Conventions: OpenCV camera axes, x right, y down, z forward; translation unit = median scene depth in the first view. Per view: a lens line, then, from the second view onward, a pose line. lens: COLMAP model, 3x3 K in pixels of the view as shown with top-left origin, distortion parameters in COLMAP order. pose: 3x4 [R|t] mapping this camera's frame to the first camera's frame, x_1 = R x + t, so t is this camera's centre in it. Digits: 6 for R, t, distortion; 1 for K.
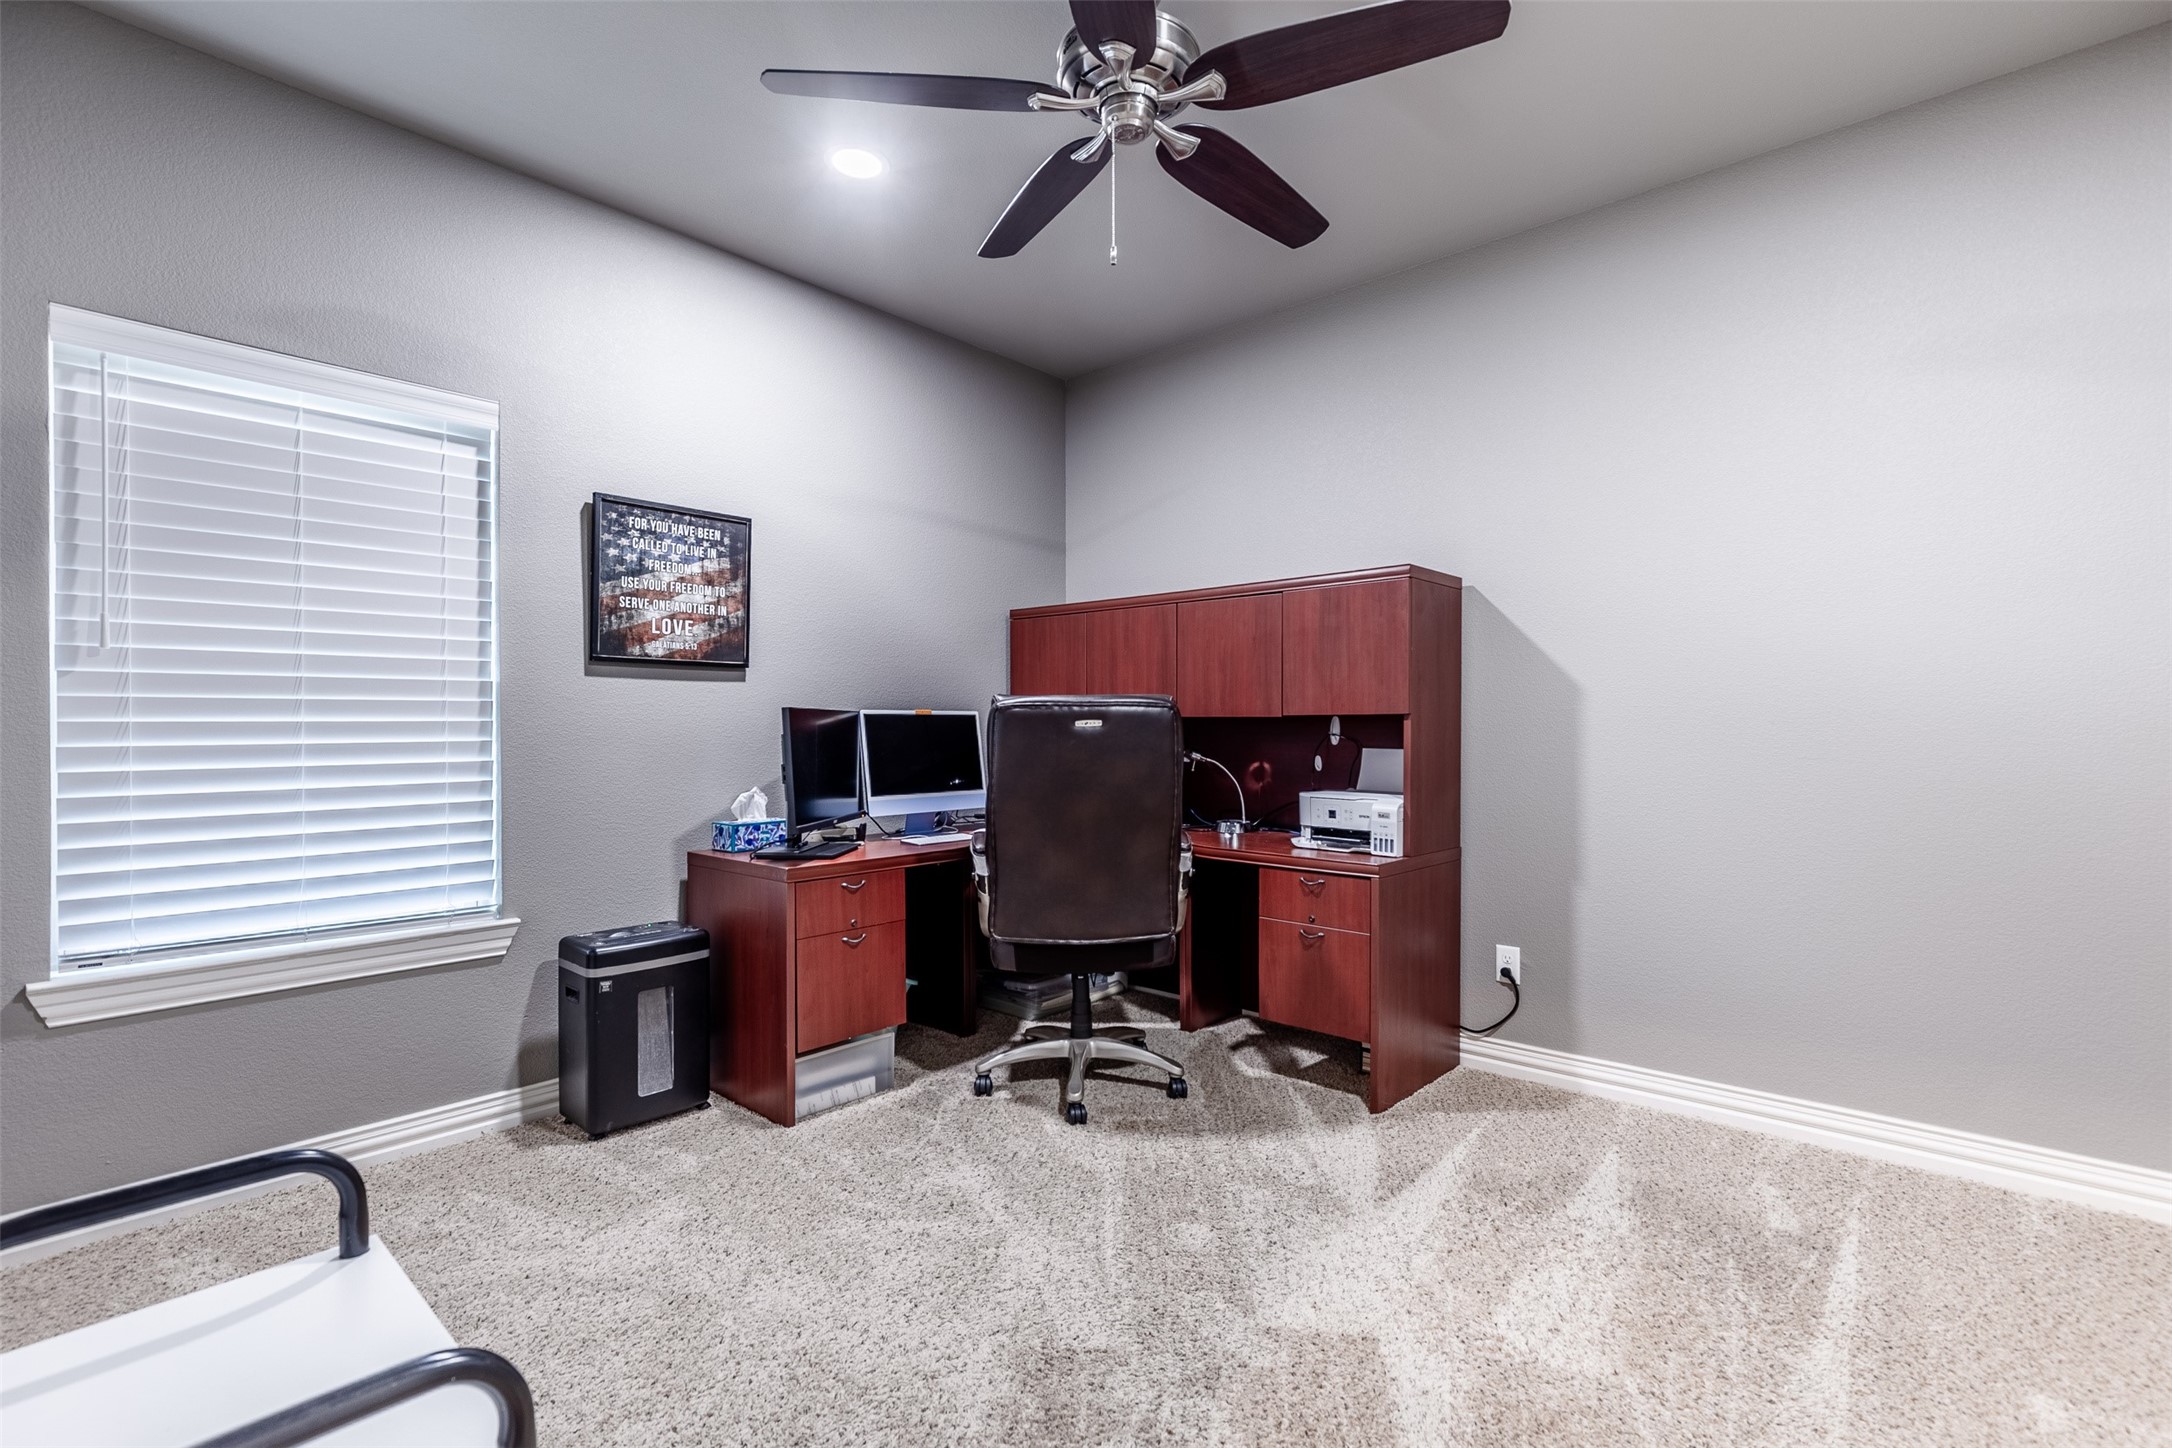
lens RADIAL K [[998.7, 0, 1092.1], [0, 998.7, 751.5], [0, 0, 1]] dist [-0.001858, -0.000934]
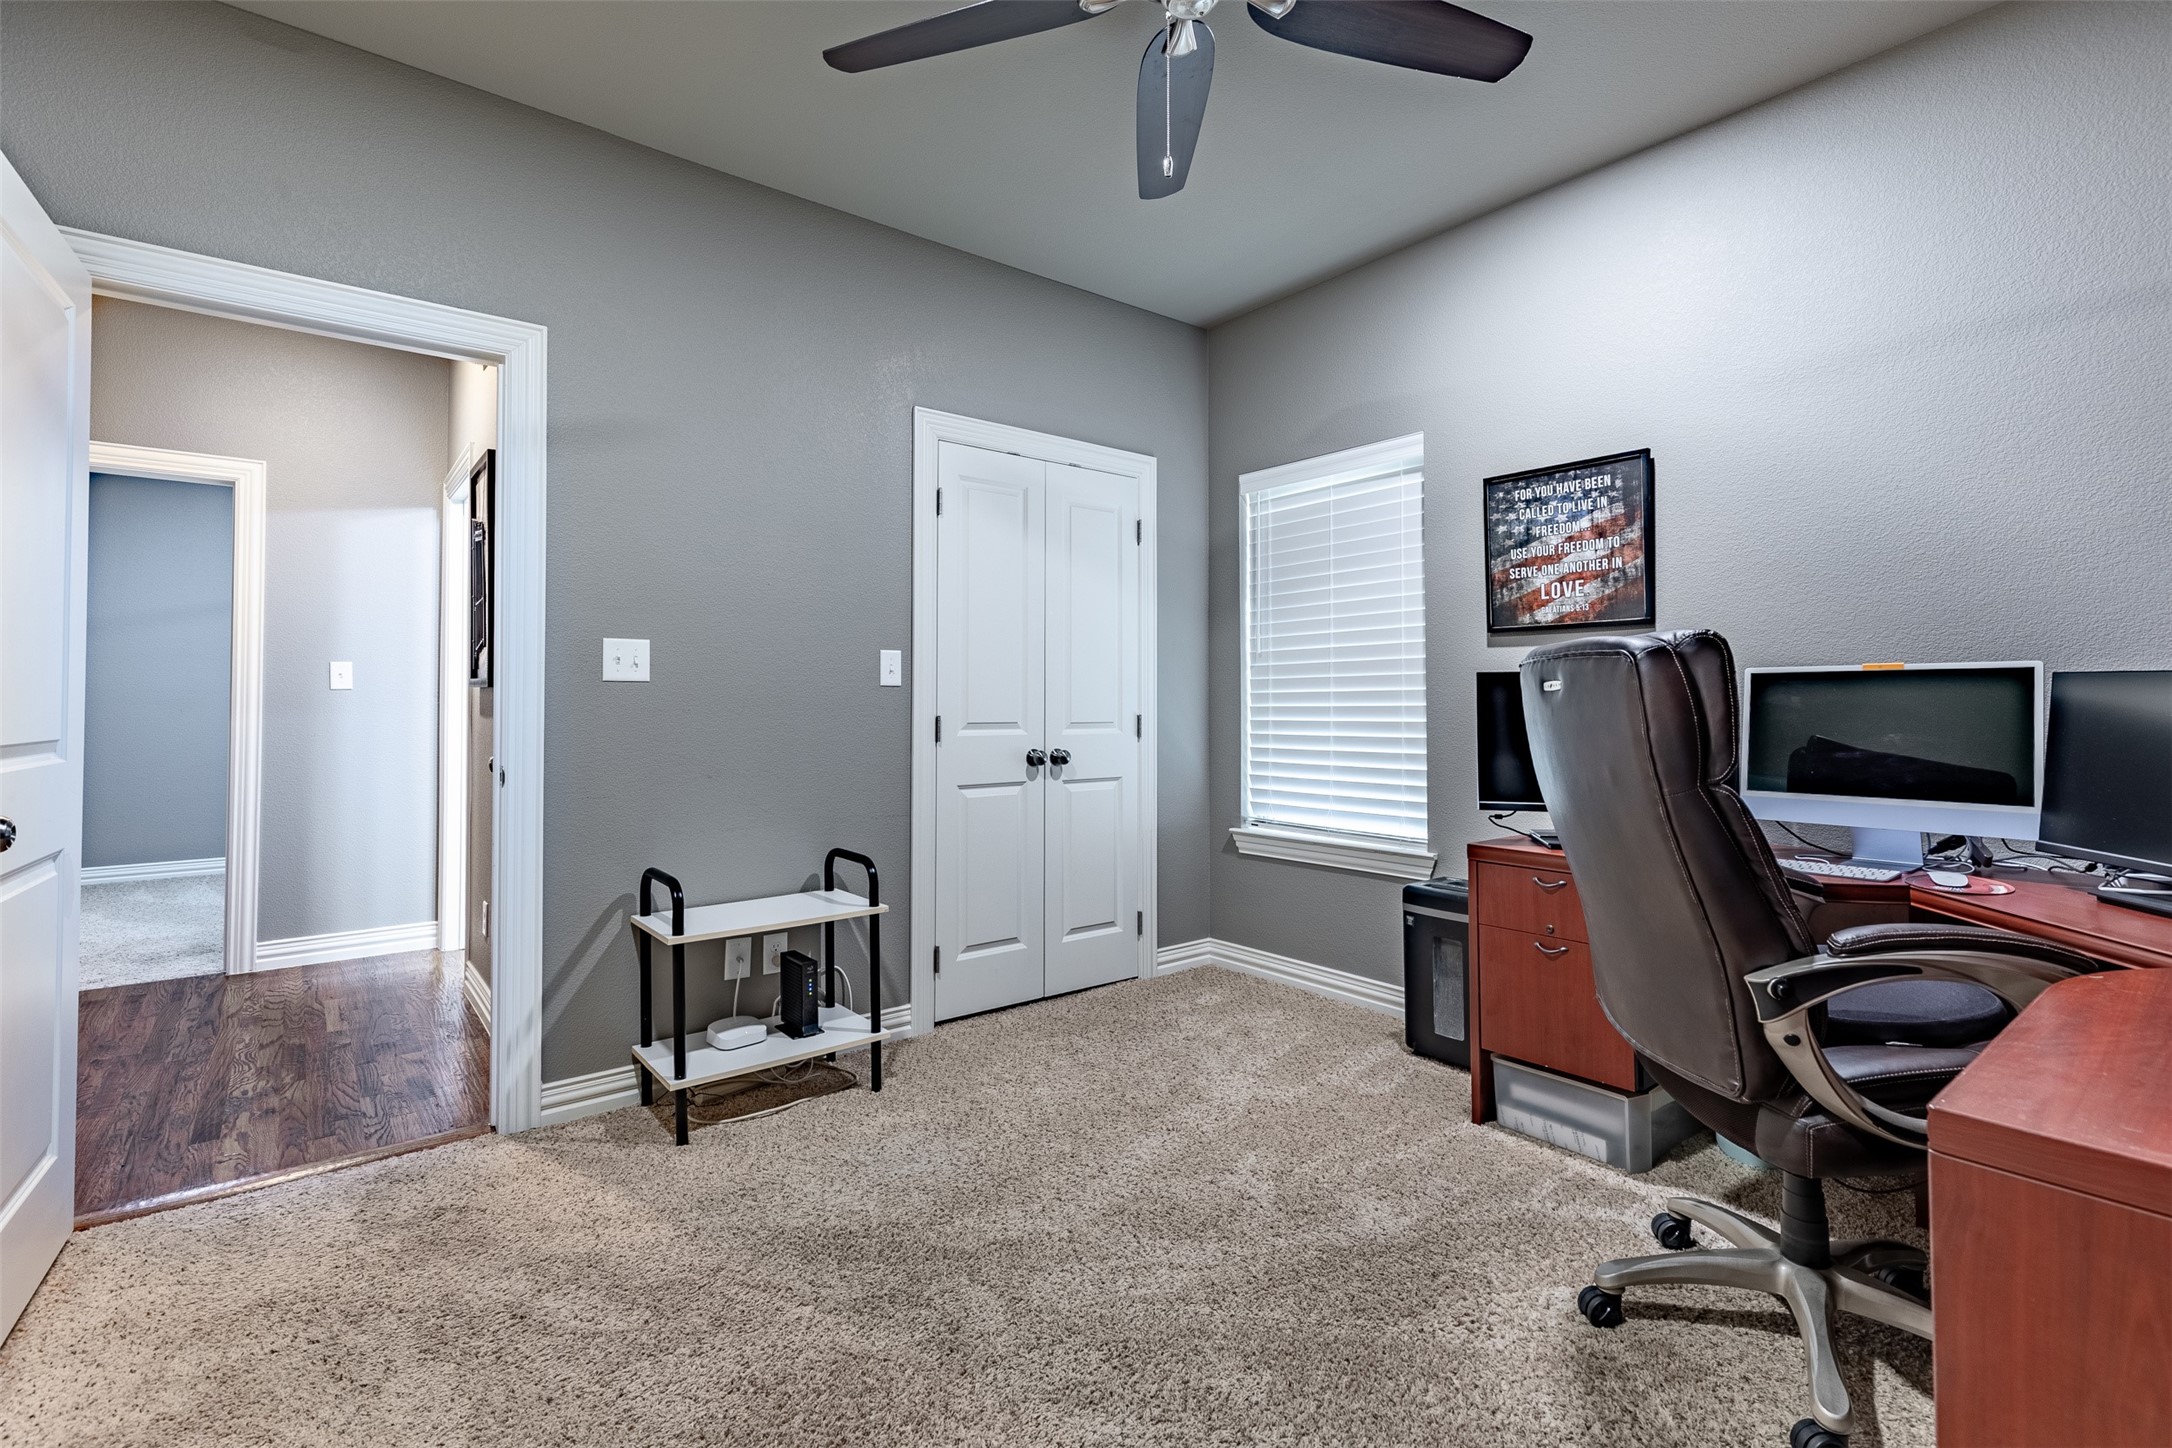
lens RADIAL K [[979.5, 0, 1096.2], [0, 979.5, 700.3], [0, 0, 1]] dist [0.000687, -0.000778]
pose [[-0.166533, 0.001384, -0.986035, 0.599159], [-0.020210, 0.999784, 0.004817, -0.013605], [0.985829, 0.020730, -0.166469, 0.727252]]
